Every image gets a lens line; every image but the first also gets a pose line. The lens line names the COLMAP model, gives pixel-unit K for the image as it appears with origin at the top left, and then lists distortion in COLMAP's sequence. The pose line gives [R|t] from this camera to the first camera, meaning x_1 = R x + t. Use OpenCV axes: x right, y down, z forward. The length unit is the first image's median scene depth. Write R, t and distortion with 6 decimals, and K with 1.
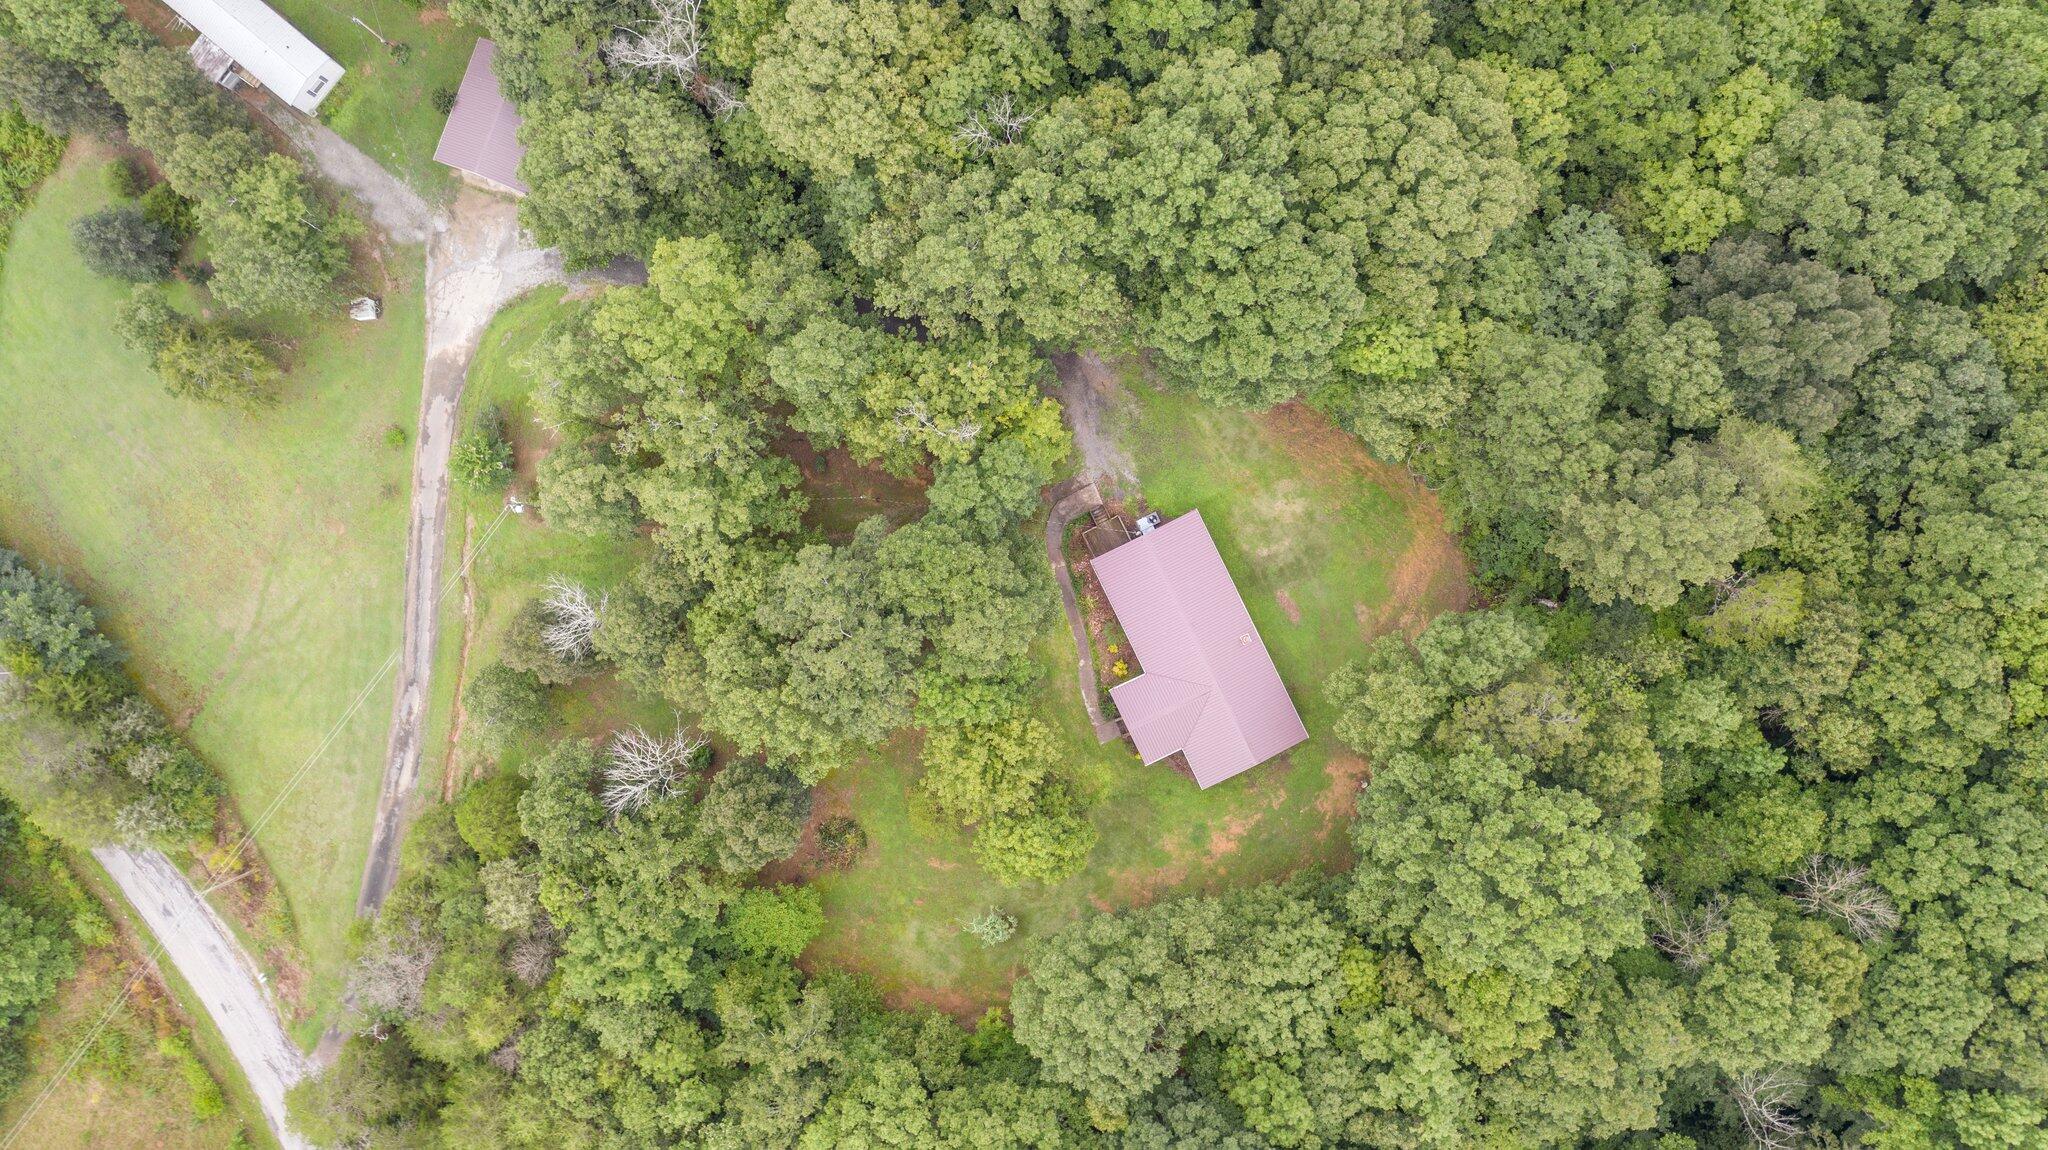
lens RADIAL K [[1659.7, 0, 1034.6], [0, 1659.7, 567.2], [0, 0, 1]] dist [-0.004959, 0.014655]
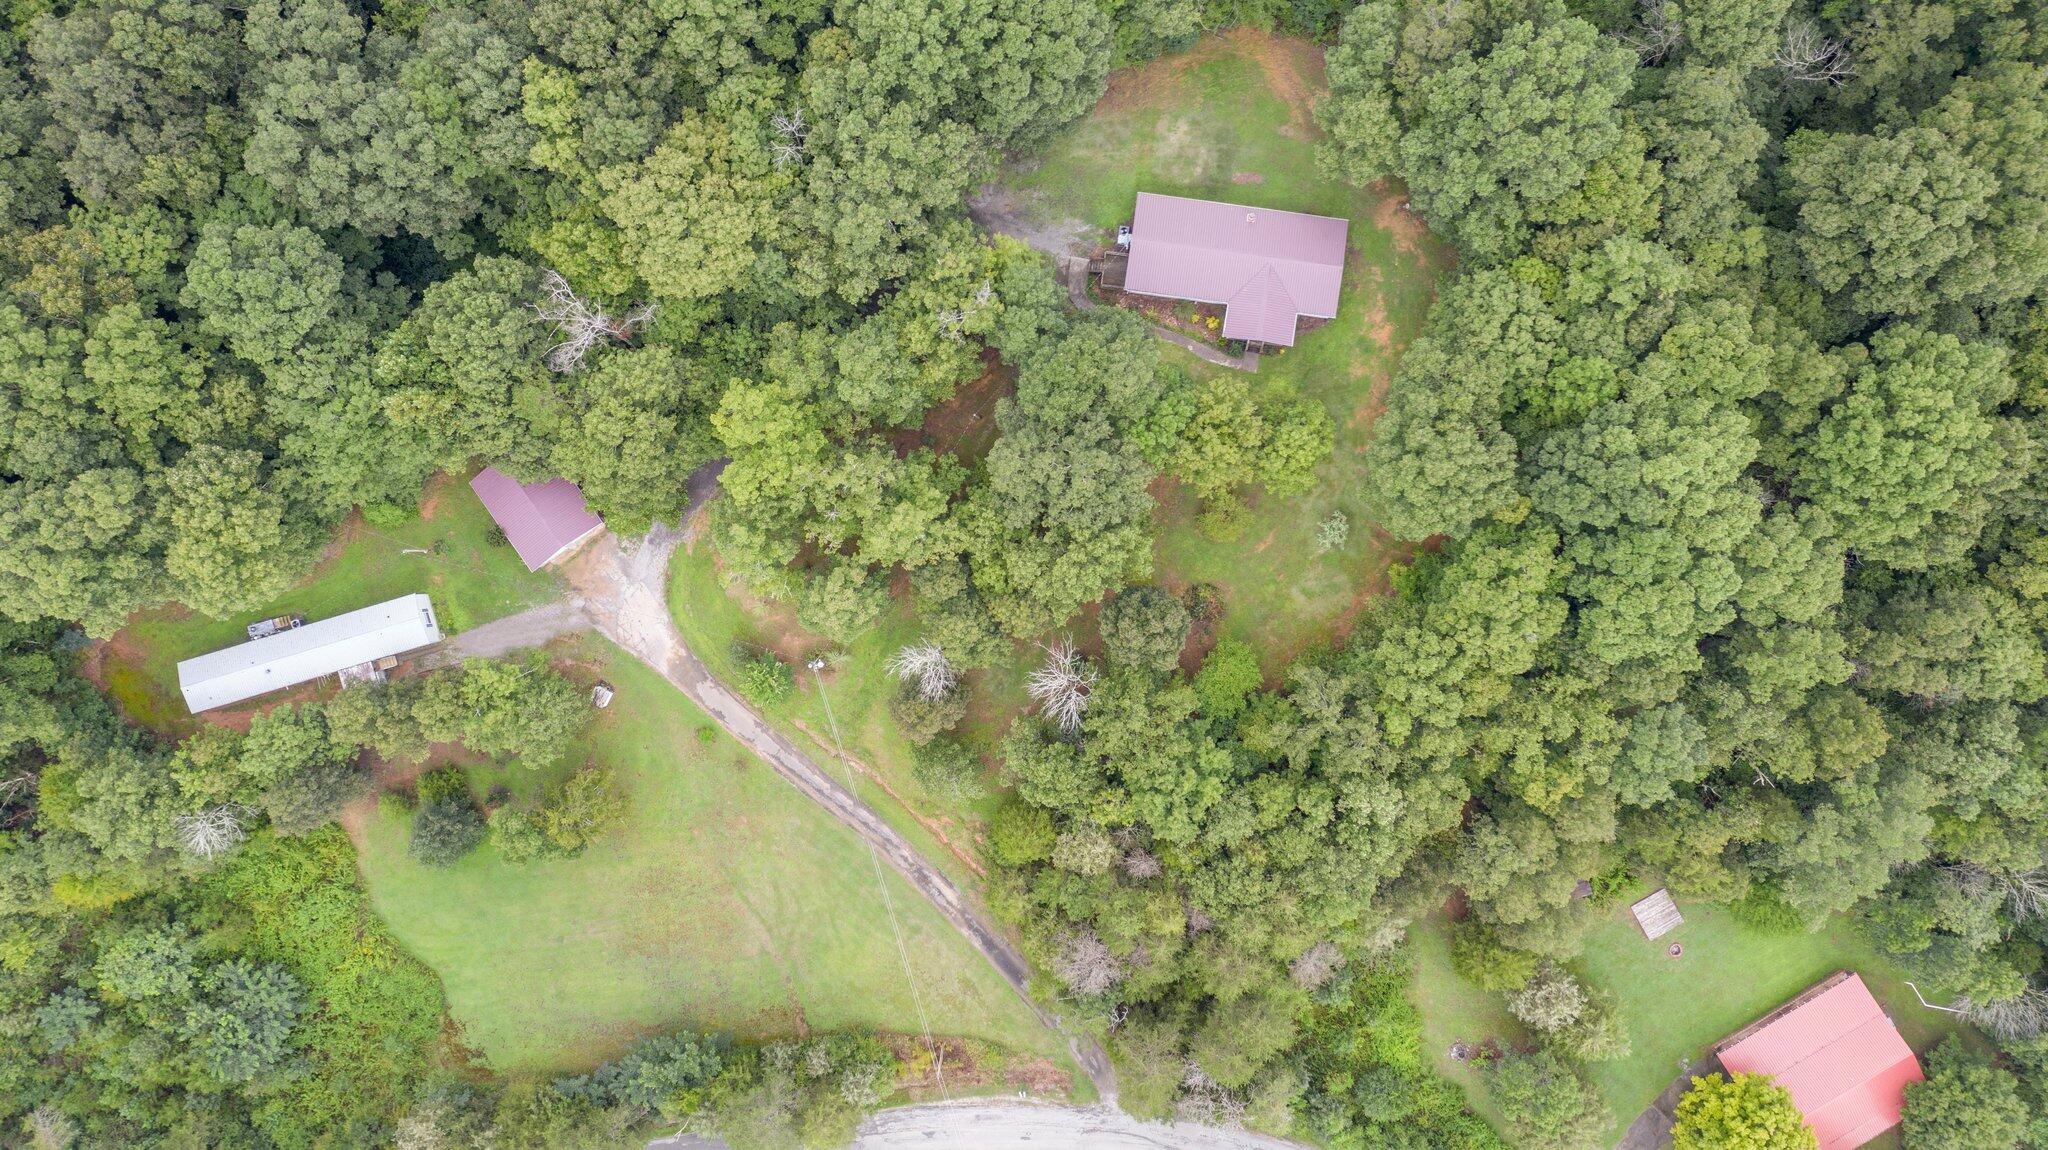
lens RADIAL K [[1677.3, 0, 1040.2], [0, 1677.3, 568.6], [0, 0, 1]] dist [-0.002493, 0.018142]
pose [[0.558079, -0.829723, 0.010405, -0.195289], [0.829773, 0.557951, -0.012939, 0.079992], [0.004931, 0.015855, 0.999862, -0.226741]]
